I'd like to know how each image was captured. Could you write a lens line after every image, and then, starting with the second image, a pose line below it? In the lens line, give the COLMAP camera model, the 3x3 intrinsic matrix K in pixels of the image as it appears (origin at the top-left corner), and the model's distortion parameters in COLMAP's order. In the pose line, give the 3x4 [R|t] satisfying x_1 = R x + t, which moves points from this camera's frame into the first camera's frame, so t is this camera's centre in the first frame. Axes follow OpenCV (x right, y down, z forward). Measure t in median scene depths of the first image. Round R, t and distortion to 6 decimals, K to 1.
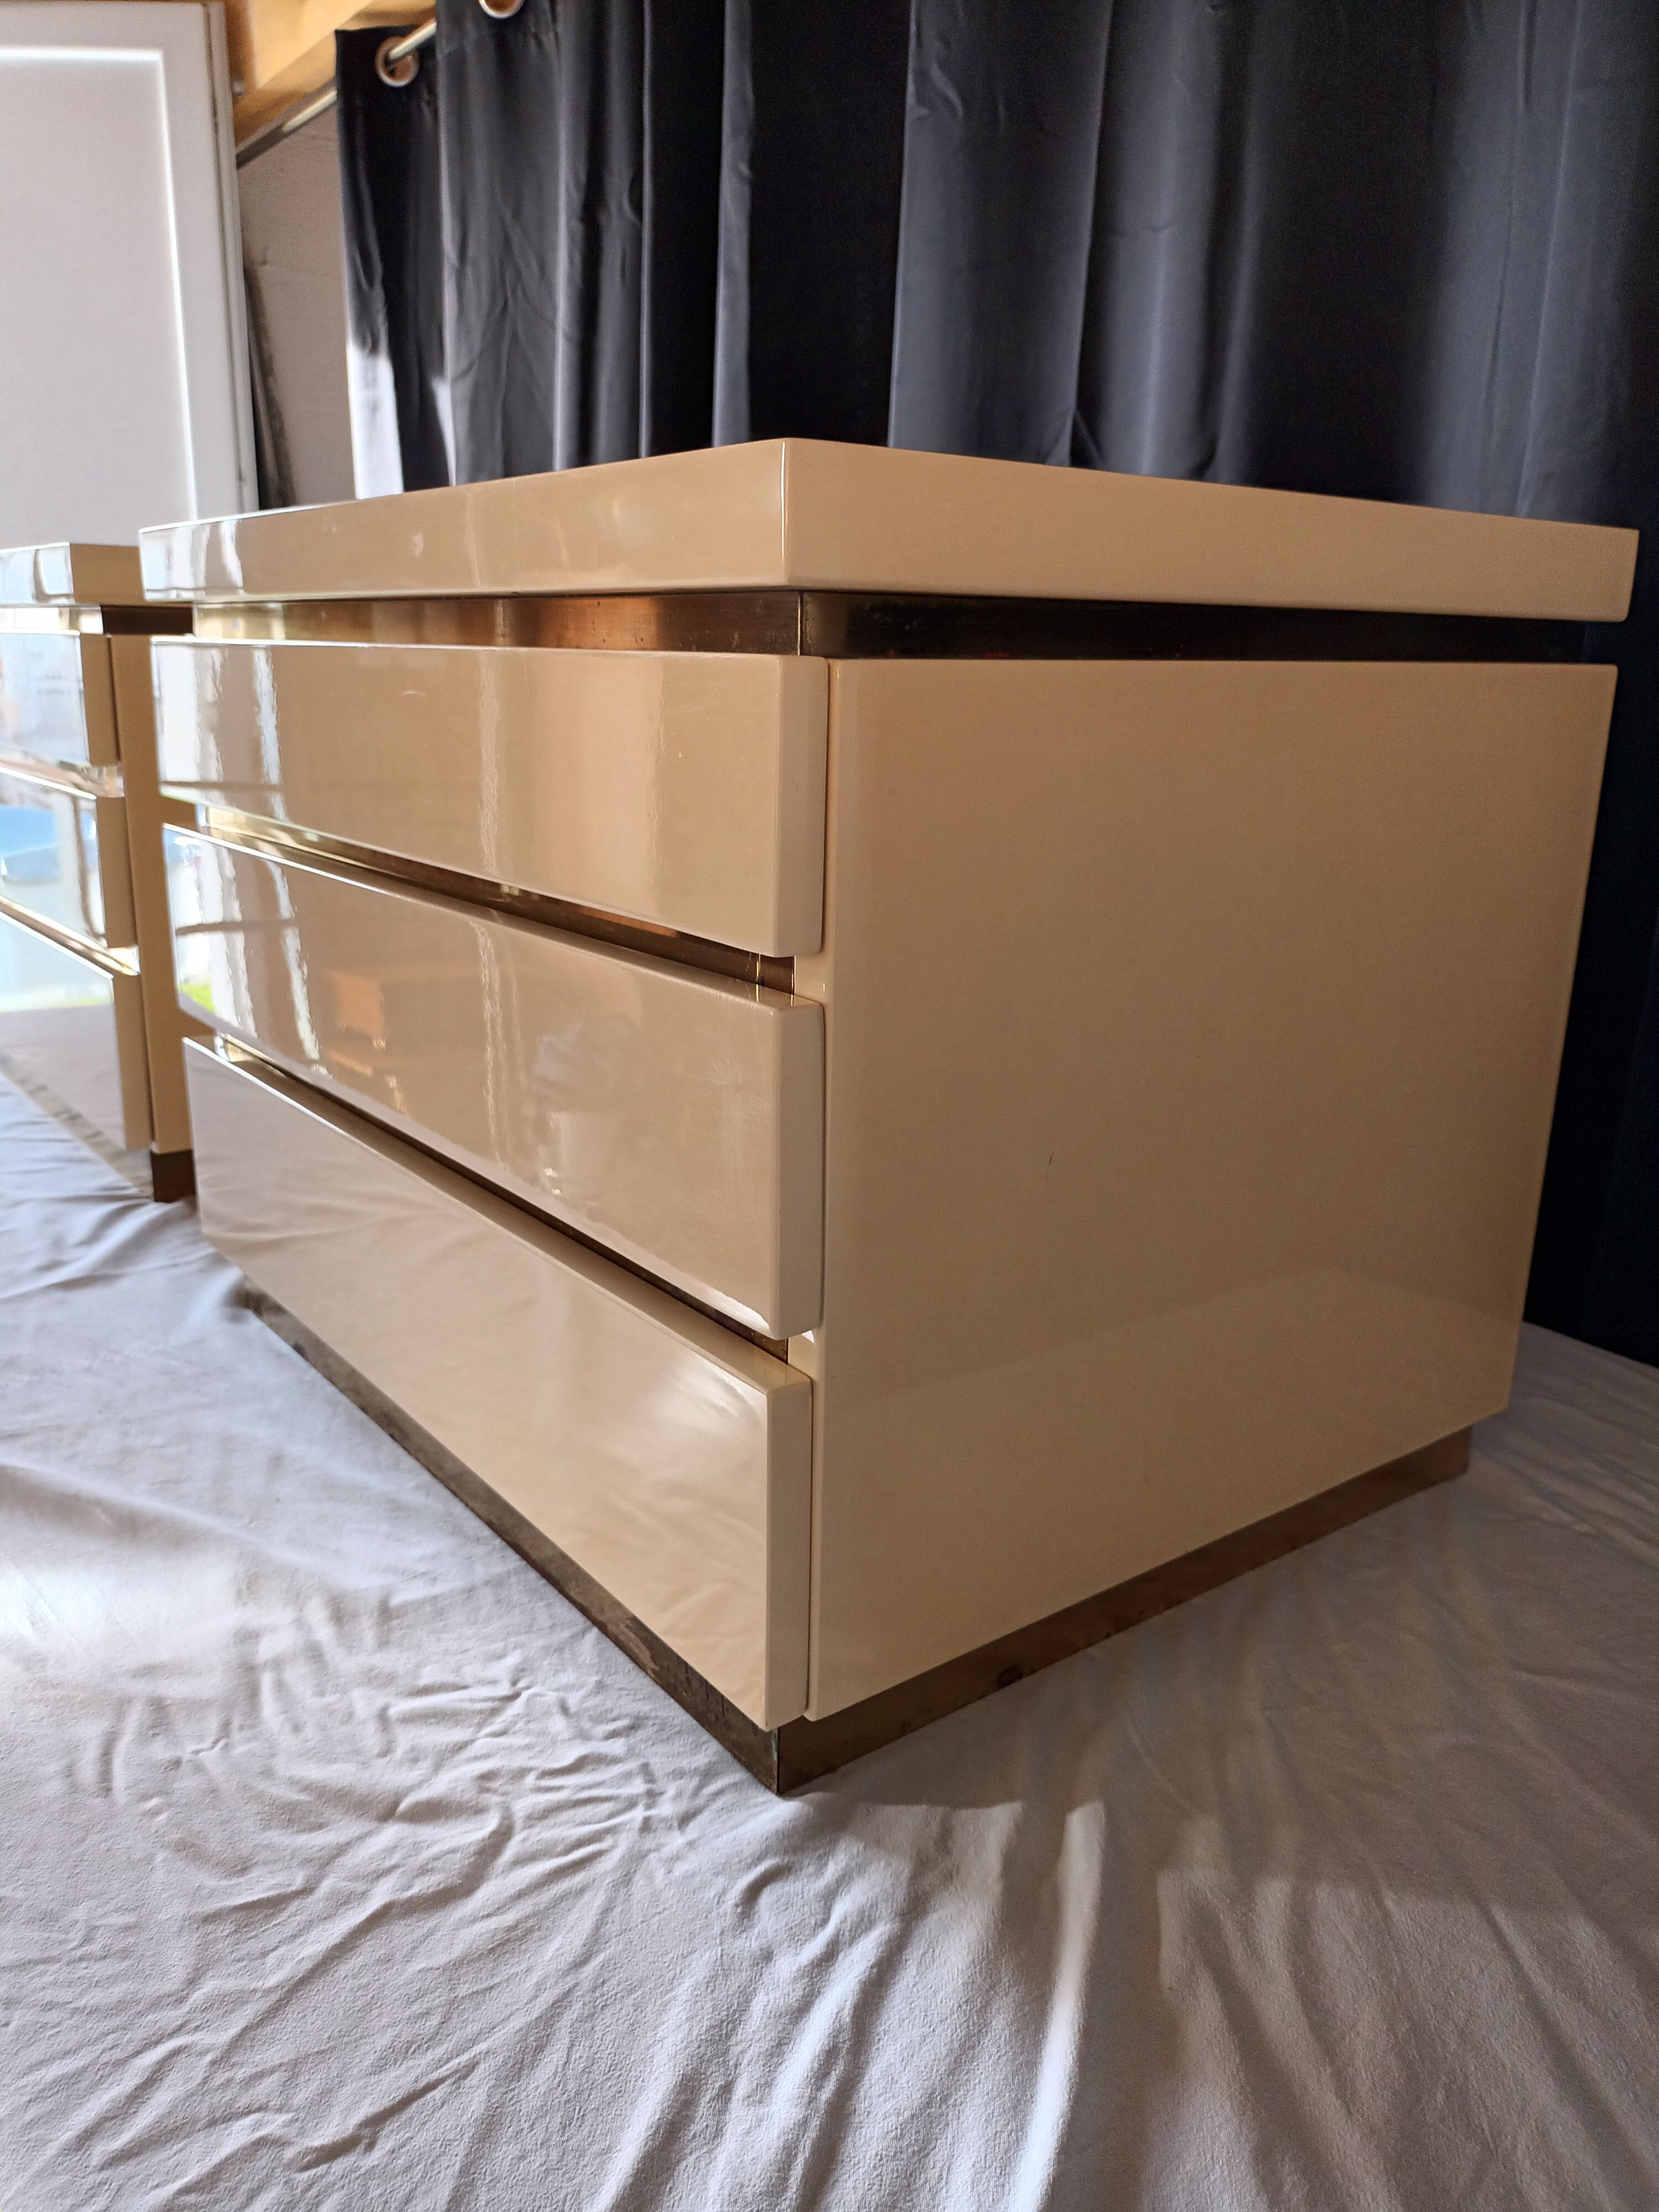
lens RADIAL K [[1670.0, 0, 831.5], [0, 1670.0, 1121.6], [0, 0, 1]] dist [0.004820, -0.008796]
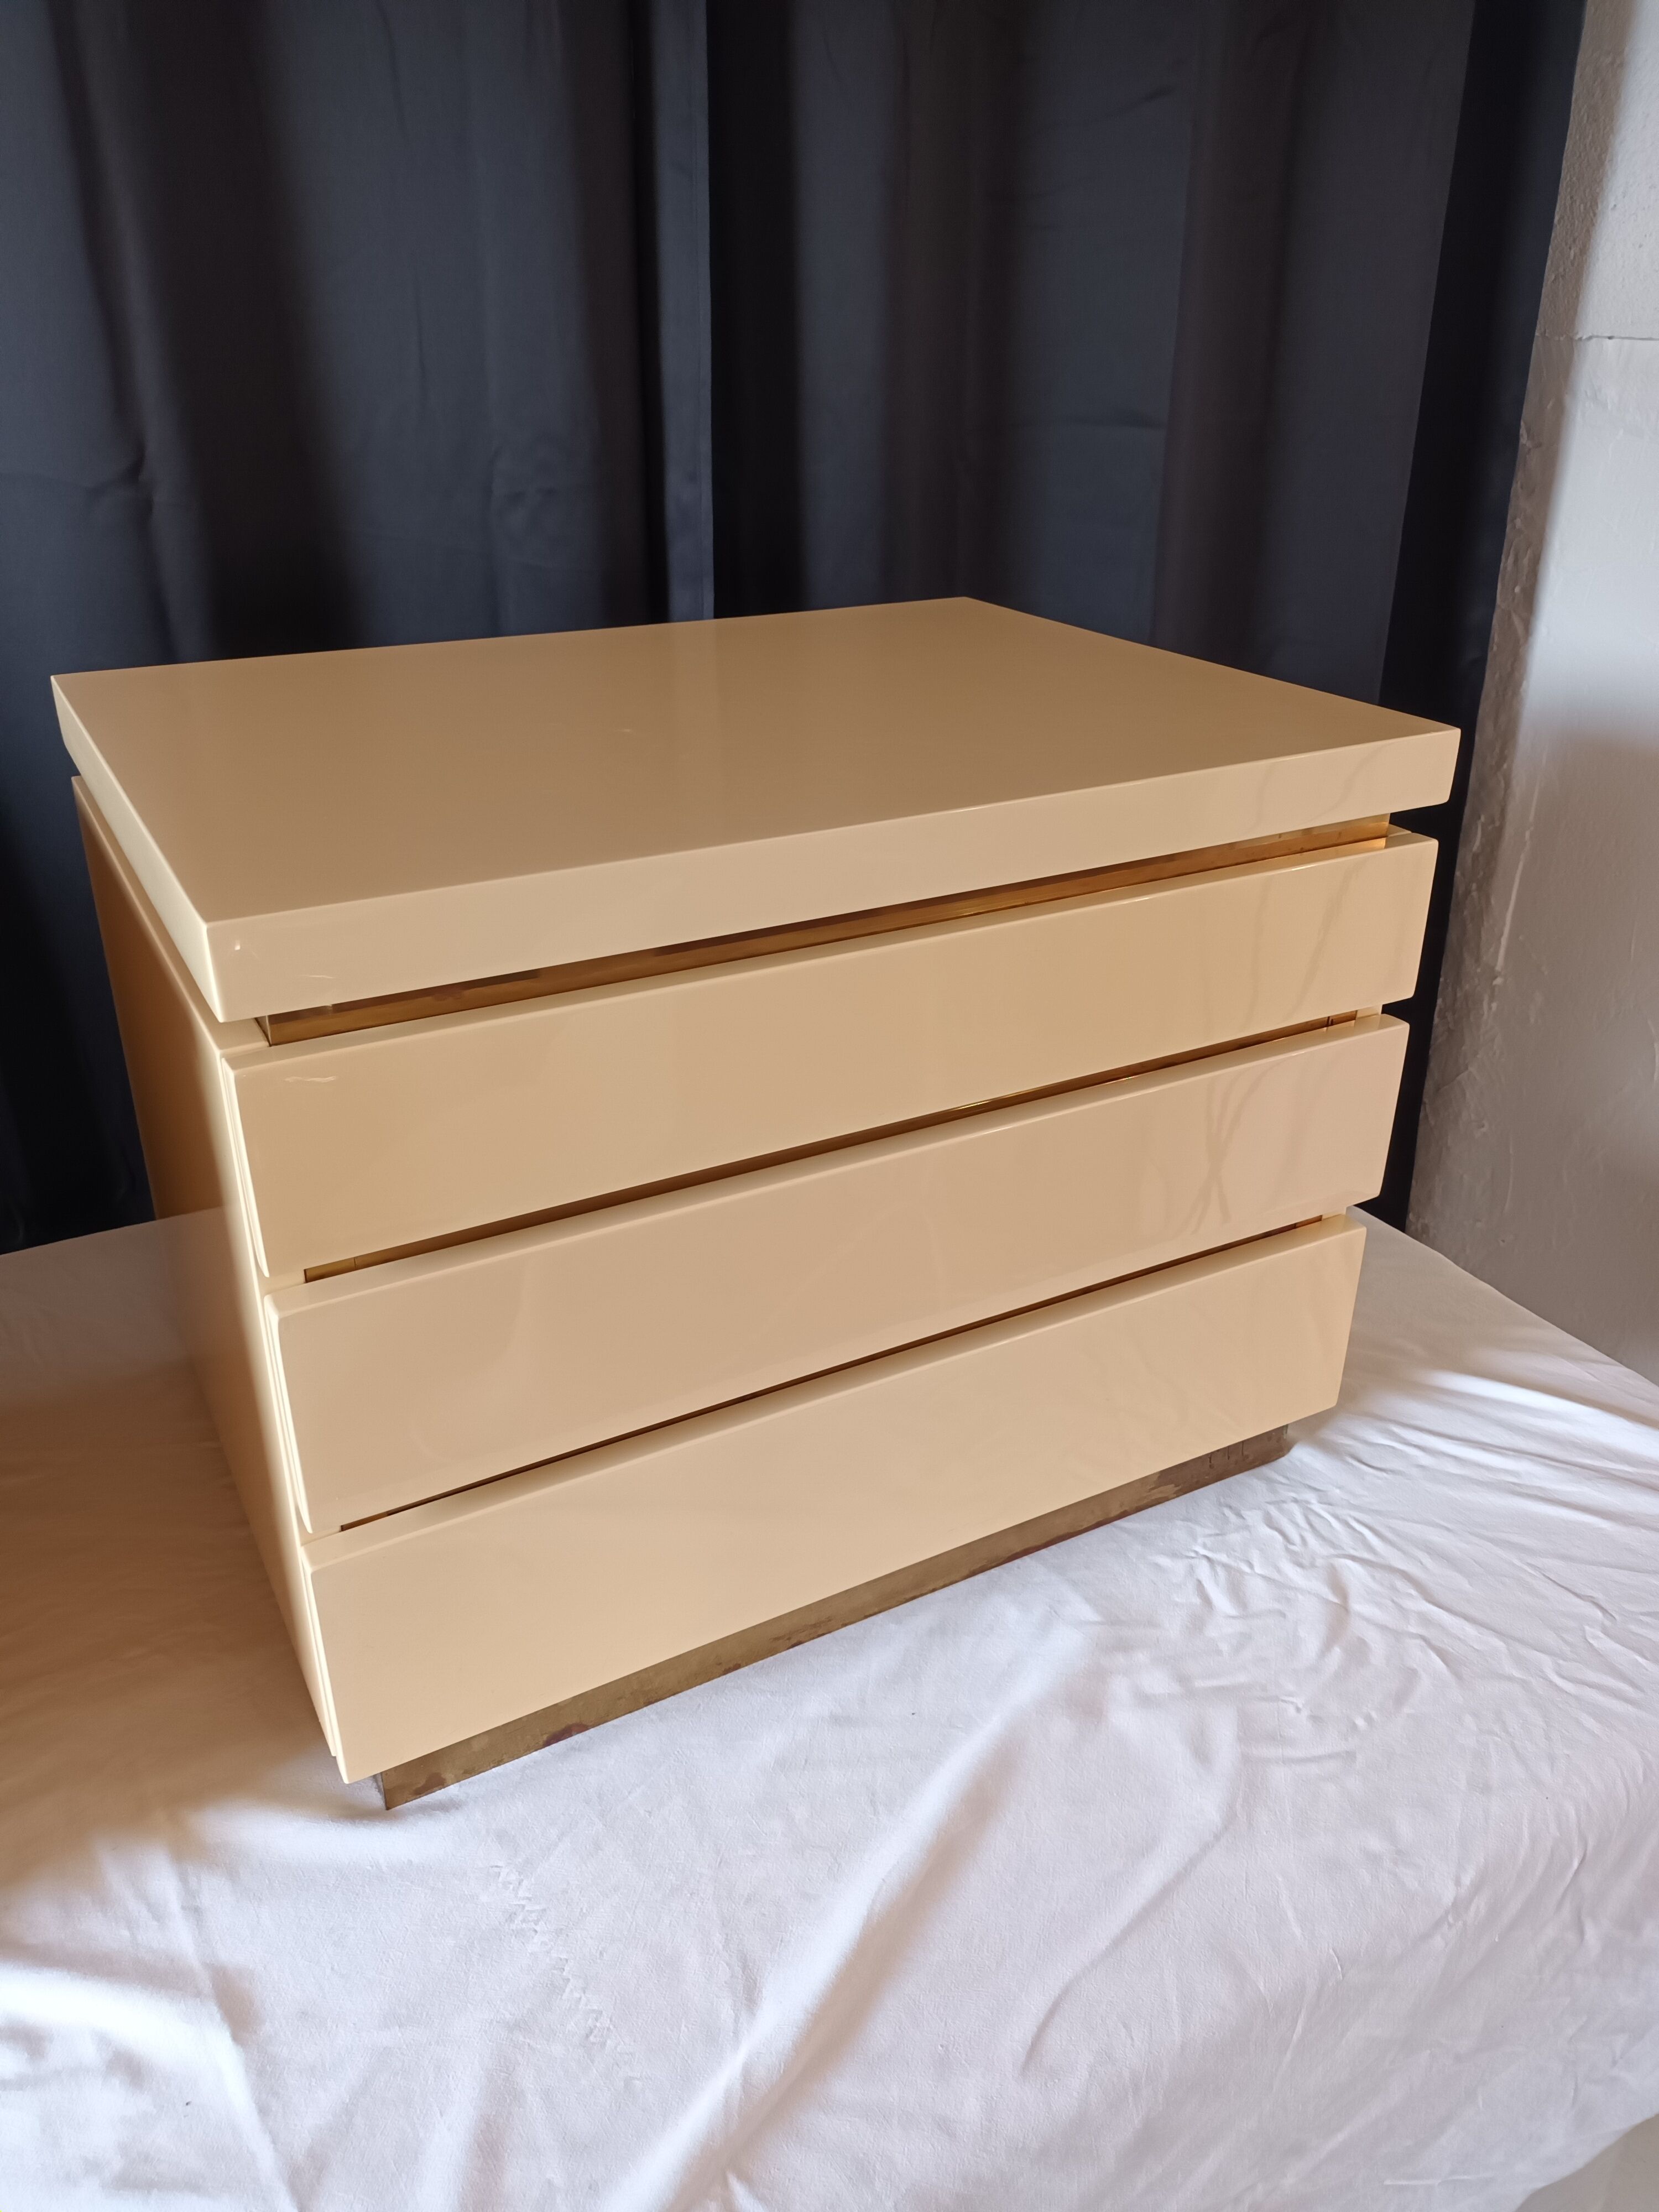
lens RADIAL K [[1670.0, 0, 830.4], [0, 1670.0, 1108.2], [0, 0, 1]] dist [0.004820, -0.008796]
pose [[0.150566, -0.448125, 0.881200, -0.929571], [0.268443, 0.876404, 0.399819, -0.460751], [-0.951456, 0.176352, 0.252253, 0.608994]]
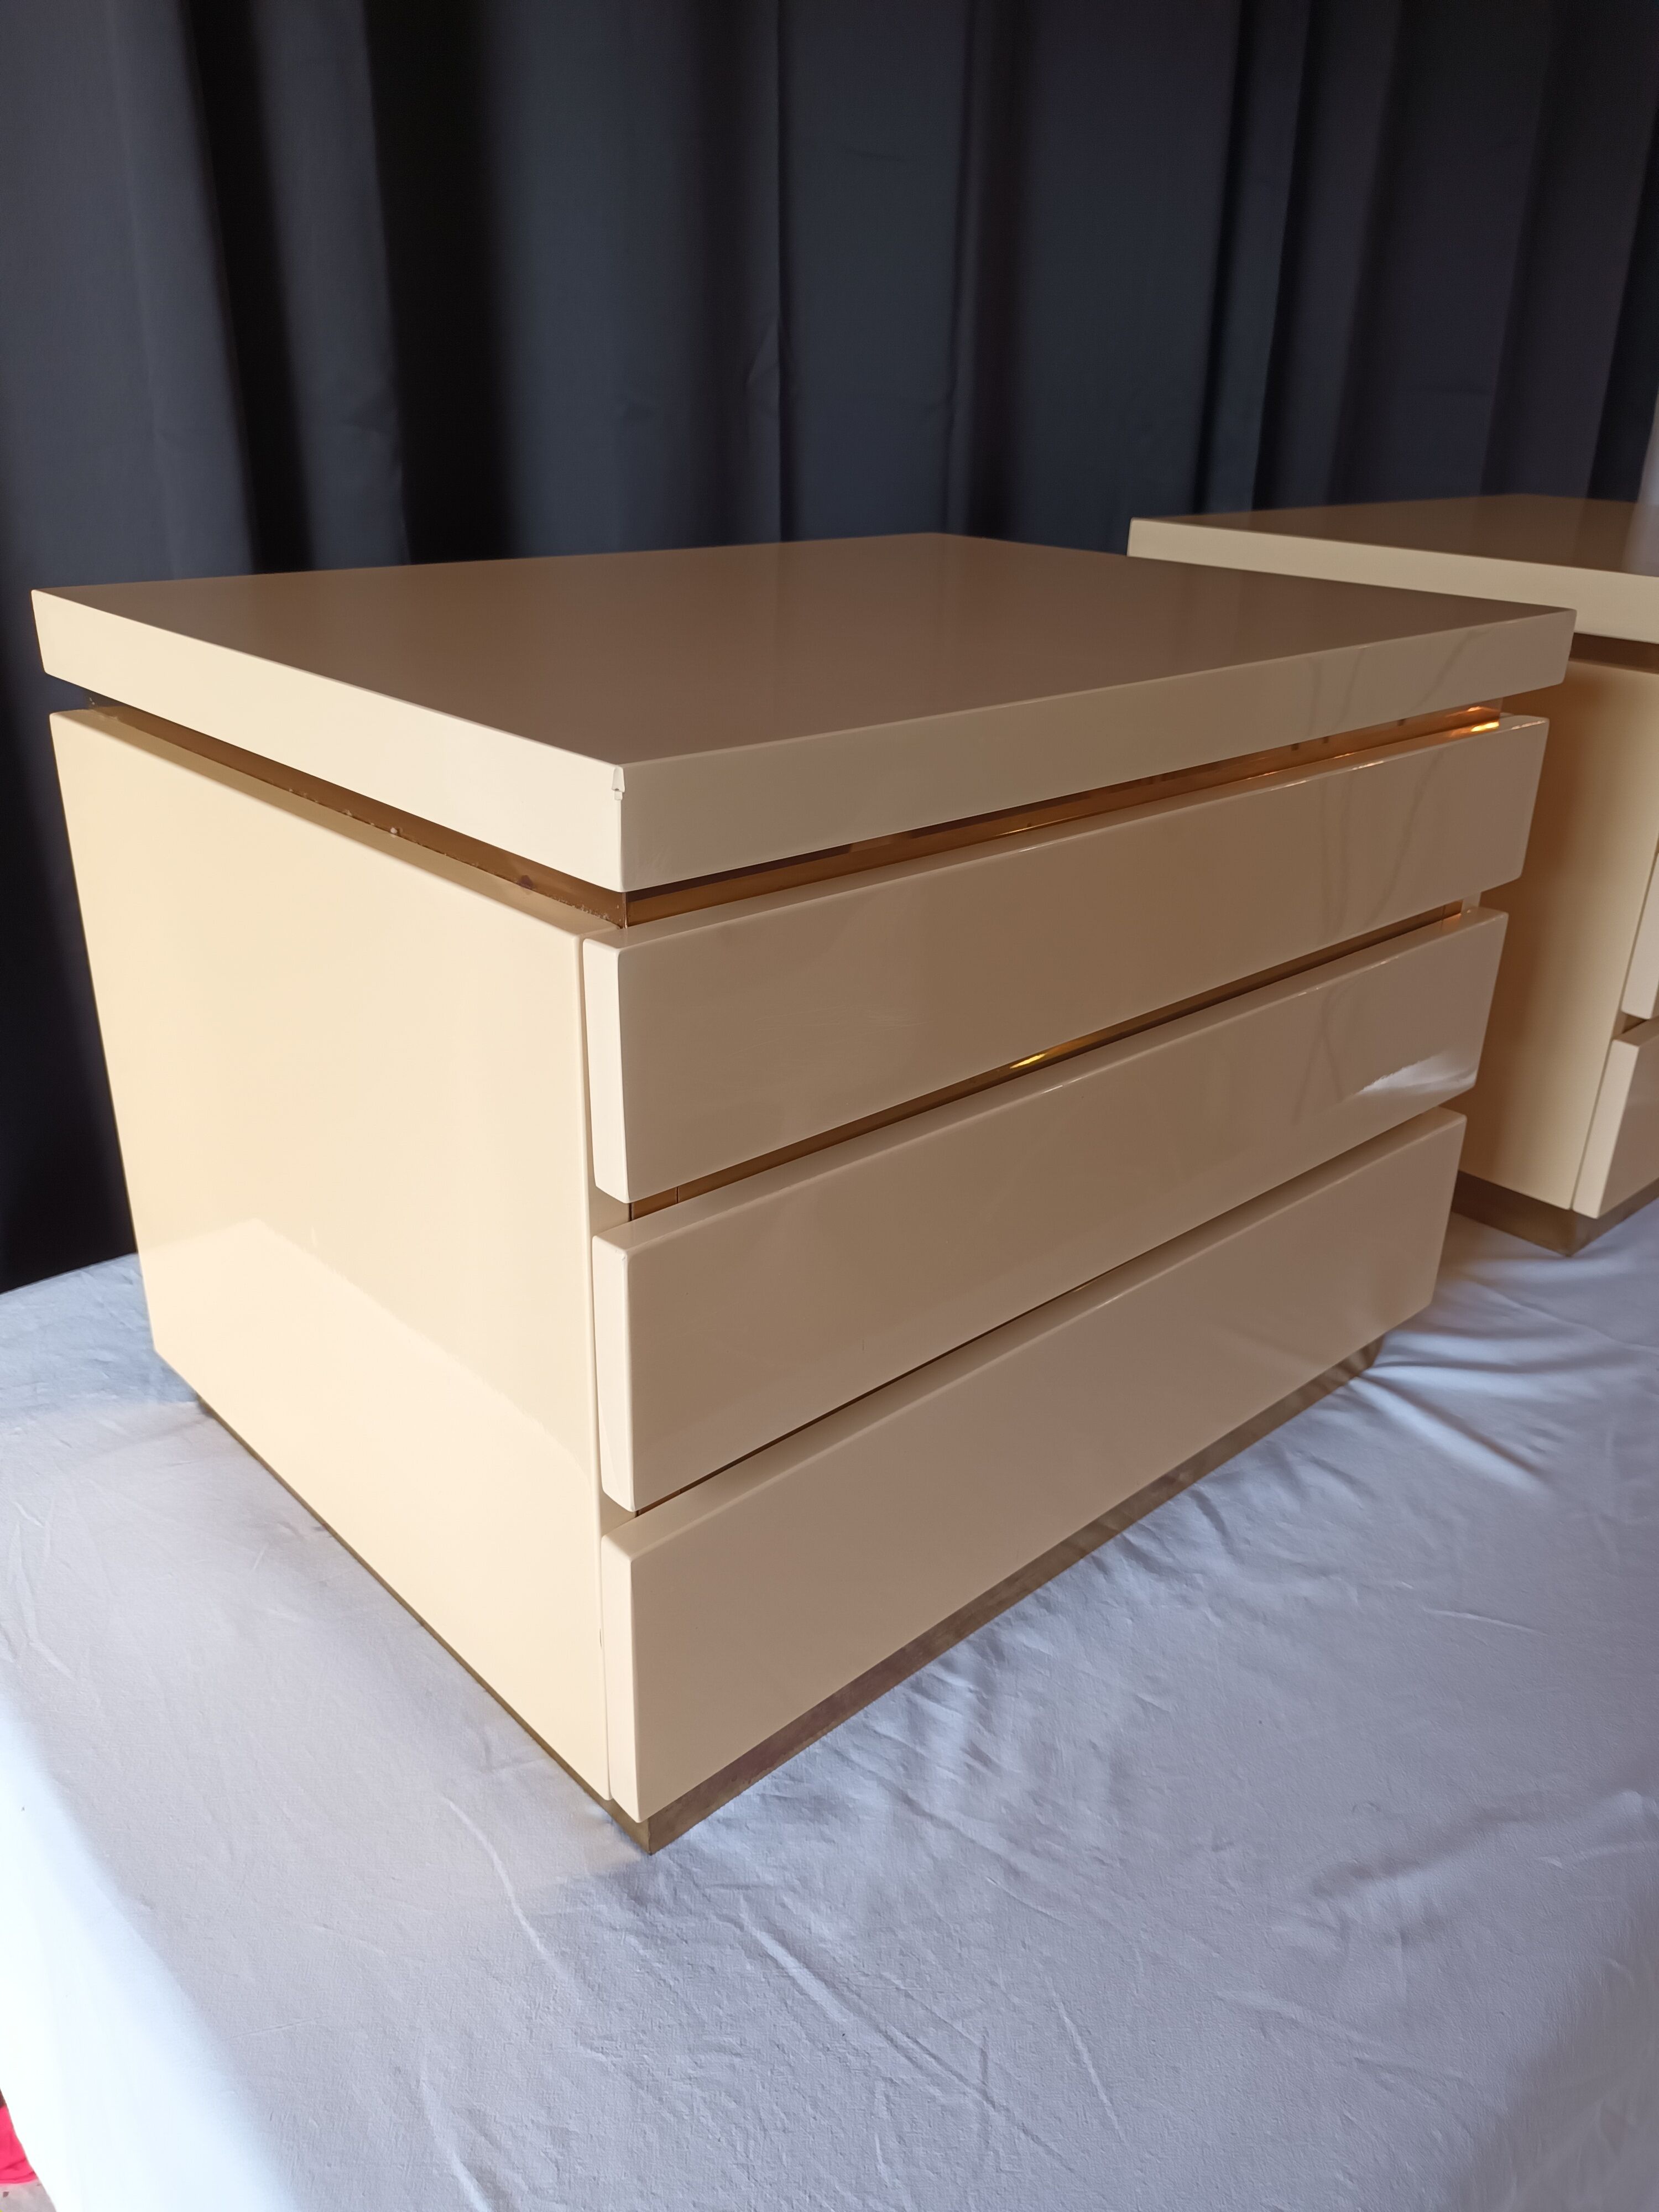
lens RADIAL K [[1670.0, 0, 822.3], [0, 1670.0, 1124.2], [0, 0, 1]] dist [0.004820, -0.008796]
pose [[-0.074169, -0.438891, 0.895474, -1.402705], [0.253313, 0.860204, 0.442585, -0.646945], [-0.964537, 0.259661, 0.047376, 1.539235]]
